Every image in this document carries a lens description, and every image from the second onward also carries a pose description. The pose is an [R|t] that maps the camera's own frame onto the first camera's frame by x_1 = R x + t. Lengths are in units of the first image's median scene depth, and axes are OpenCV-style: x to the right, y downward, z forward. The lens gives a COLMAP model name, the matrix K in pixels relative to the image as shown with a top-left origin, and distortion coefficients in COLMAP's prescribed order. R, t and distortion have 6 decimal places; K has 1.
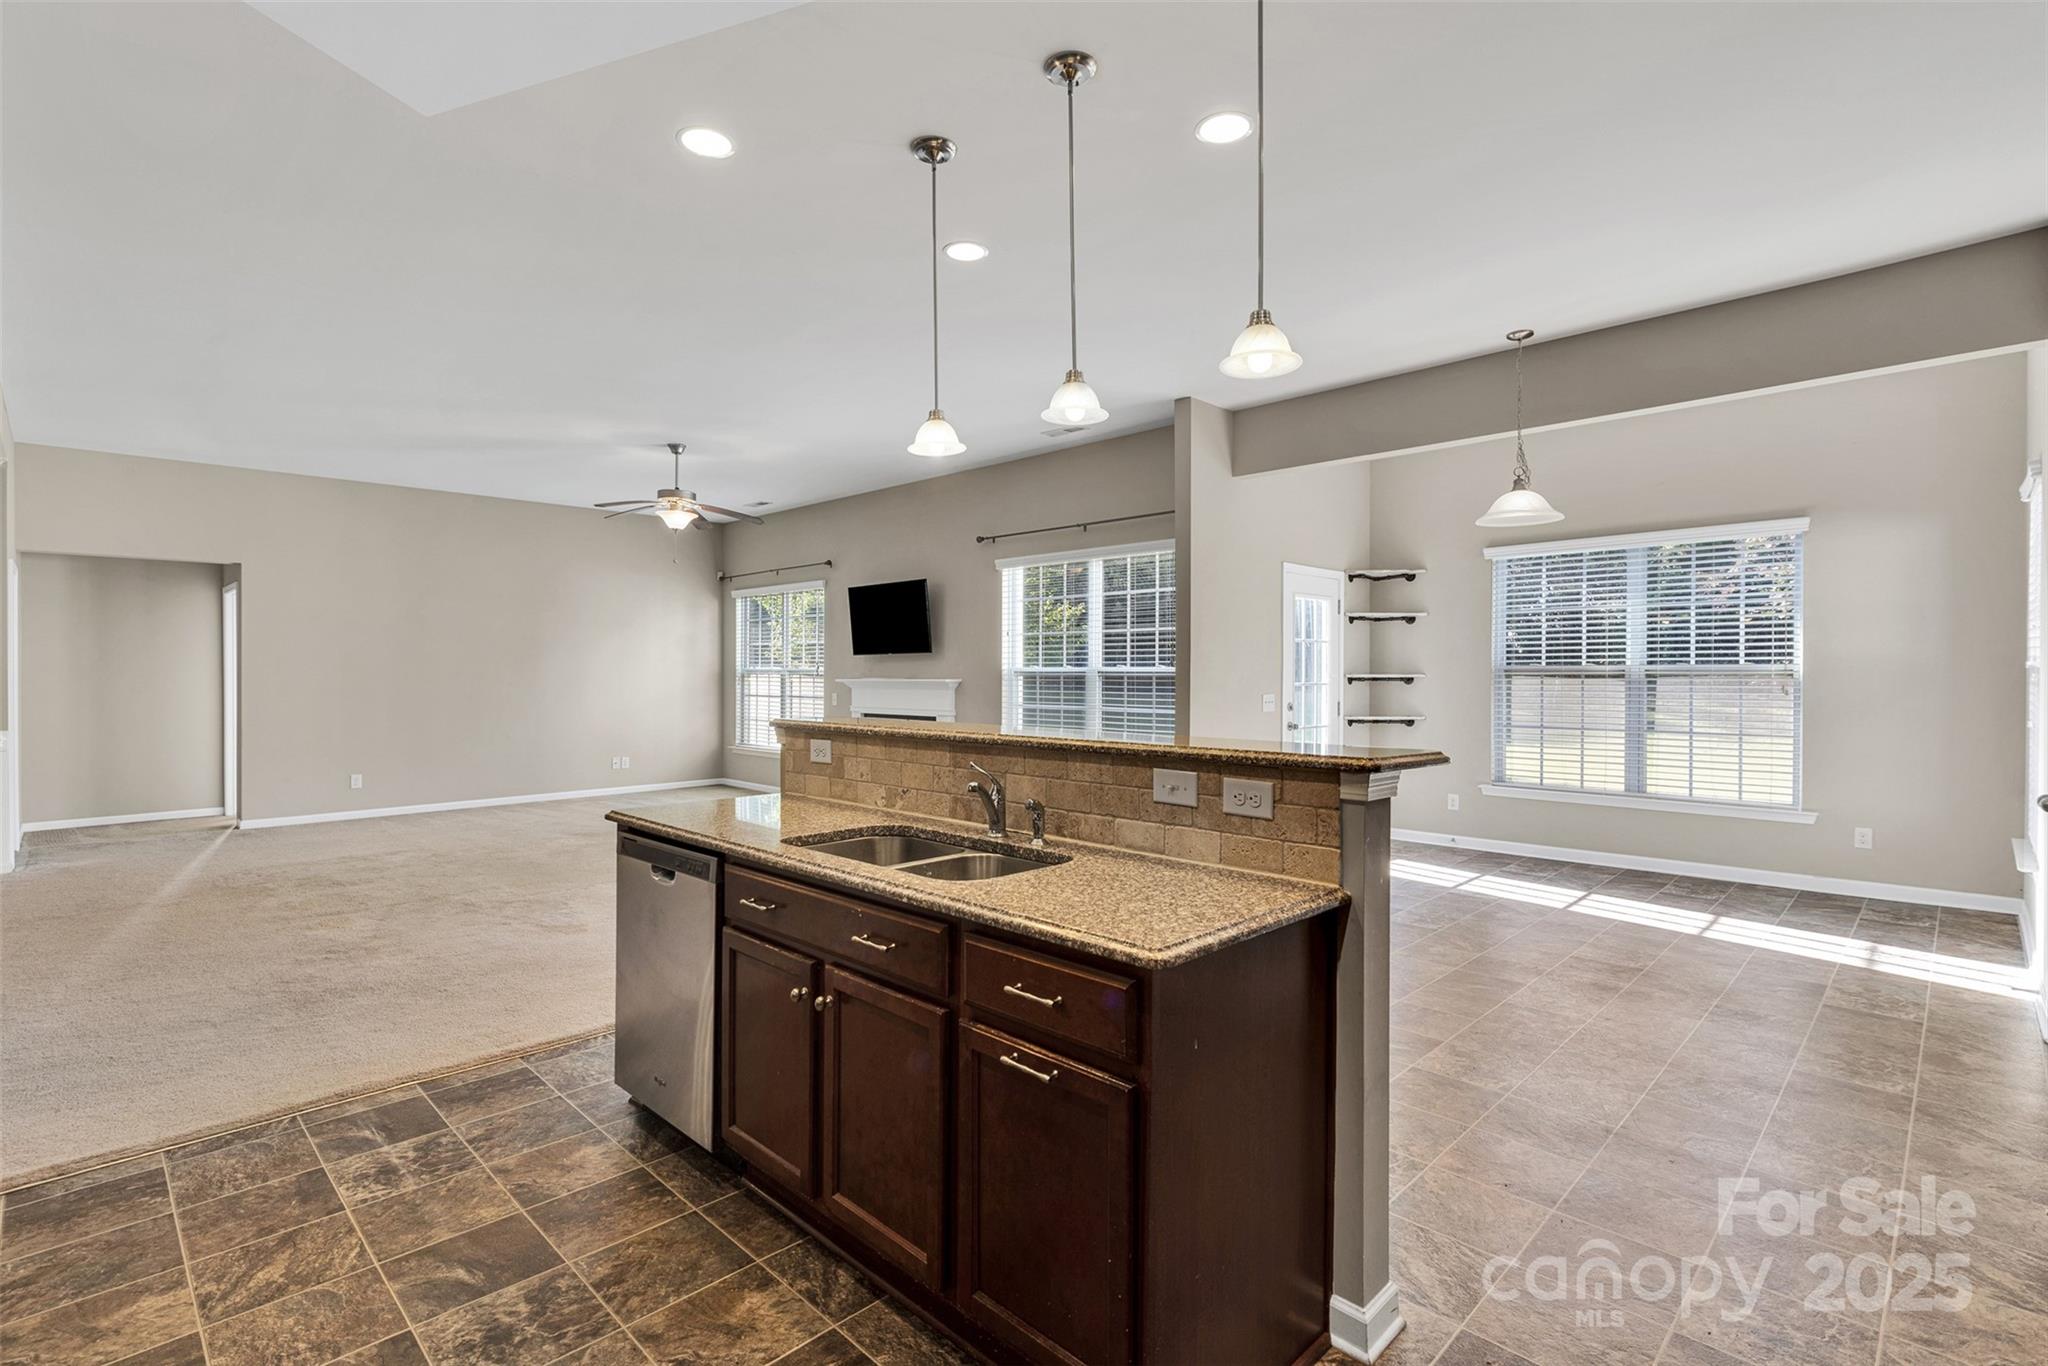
lens RADIAL K [[950.5, 0, 1007.8], [0, 950.5, 673.7], [0, 0, 1]] dist [0.007350, -0.003173]
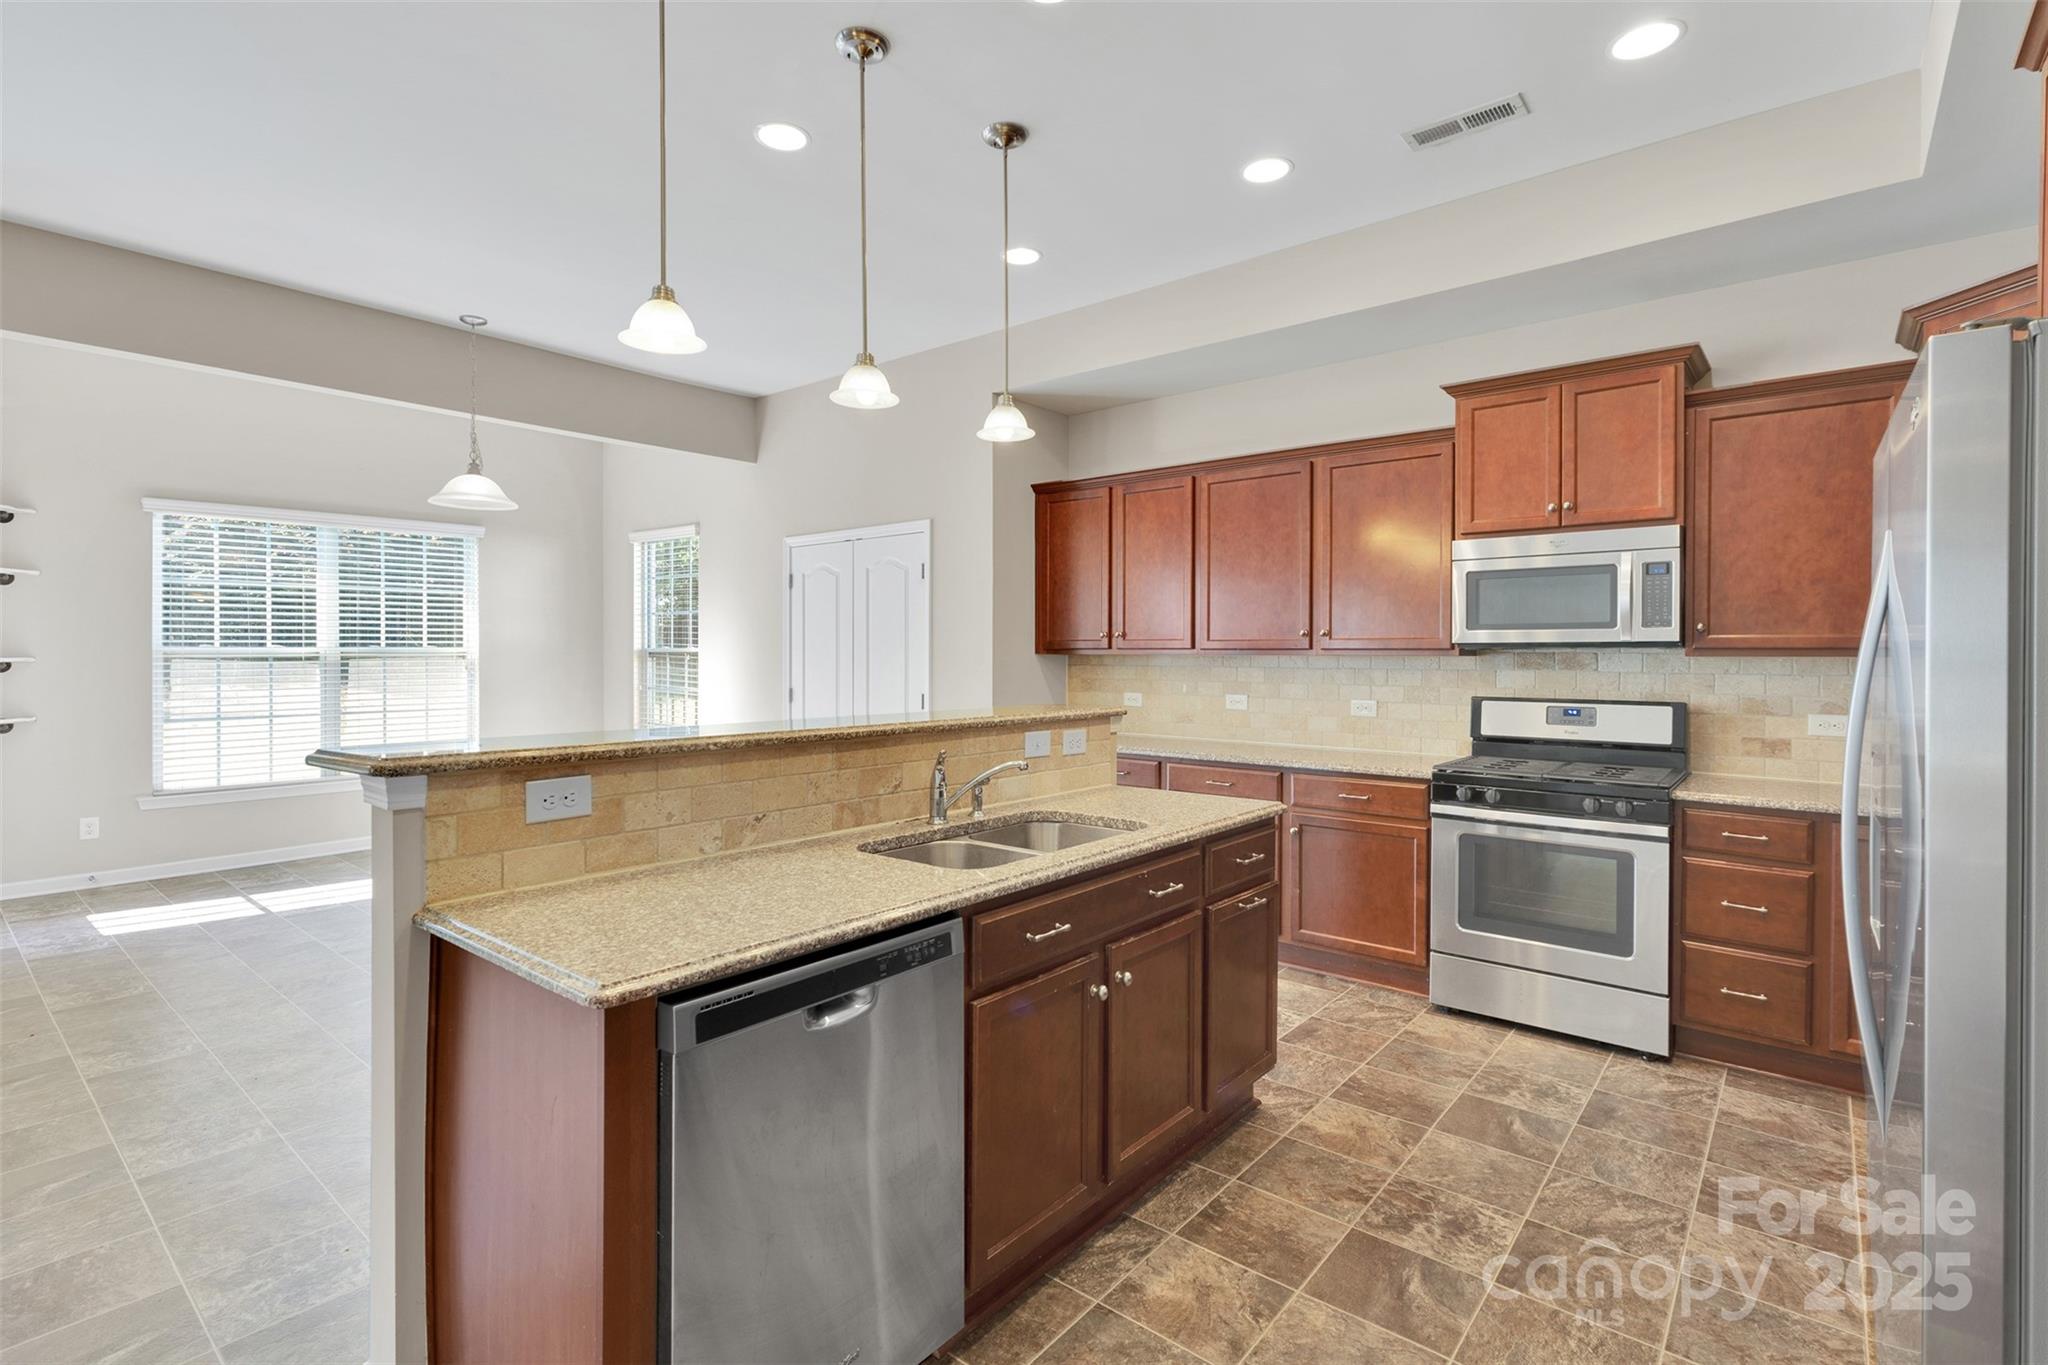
lens RADIAL K [[950.5, 0, 1019.3], [0, 950.5, 676.7], [0, 0, 1]] dist [0.007350, -0.003173]
pose [[-0.086582, -0.023804, 0.995960, -0.807136], [0.000510, 0.999713, 0.023938, -0.004485], [-0.996245, 0.002580, -0.086545, 0.805699]]
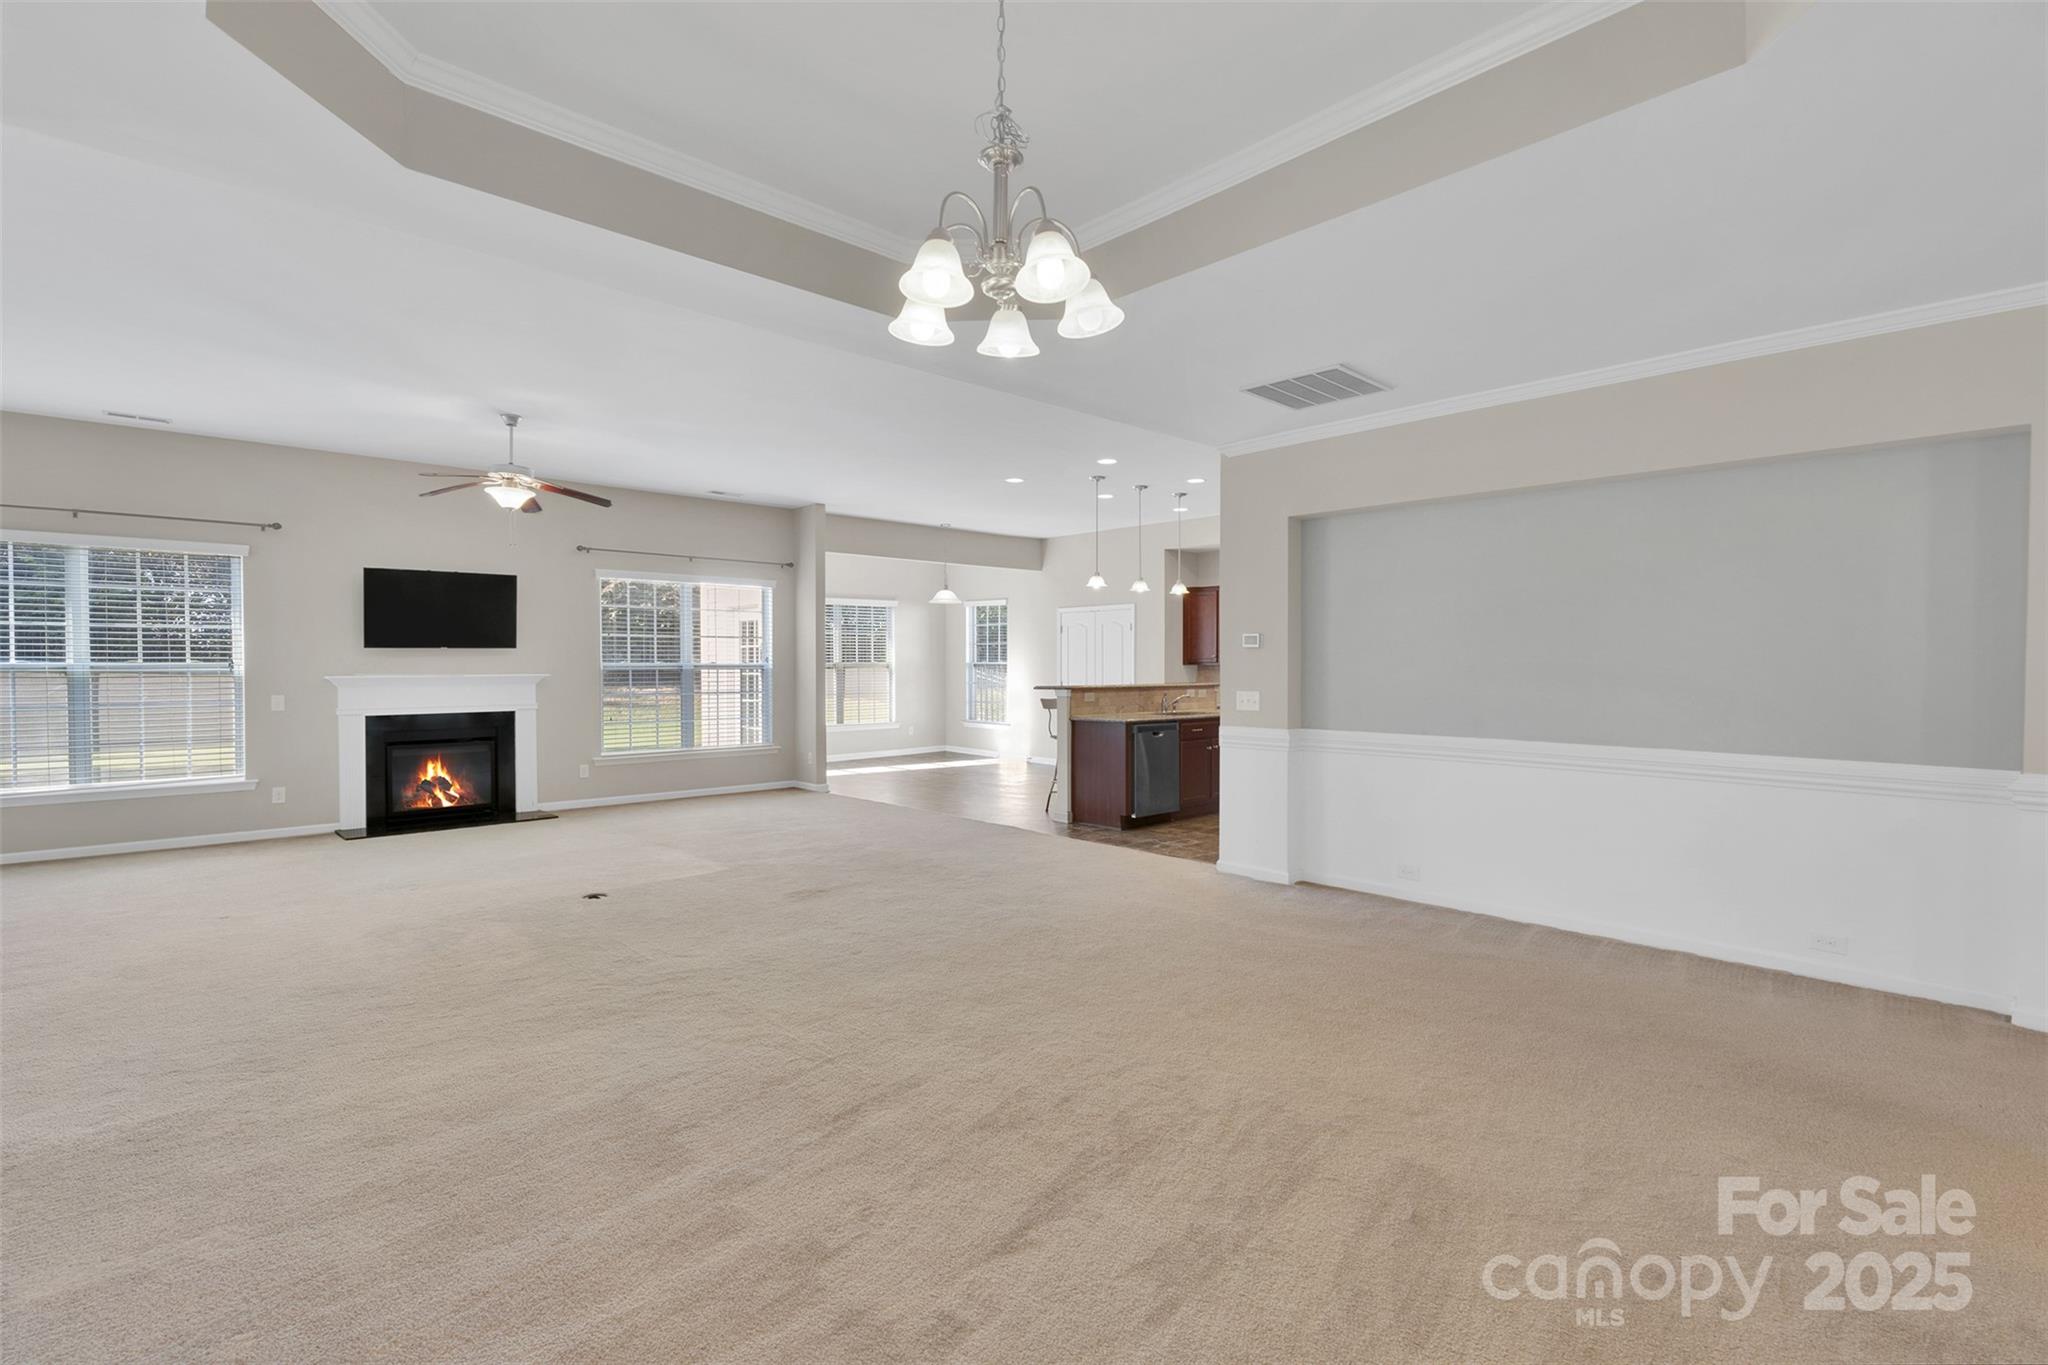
lens RADIAL K [[950.5, 0, 1027.3], [0, 950.5, 680.4], [0, 0, 1]] dist [0.007350, -0.003173]
pose [[0.031212, -0.017764, 0.999355, -2.877234], [0.003644, 0.999837, 0.017659, -0.010525], [-0.999506, 0.003090, 0.031272, 1.126574]]
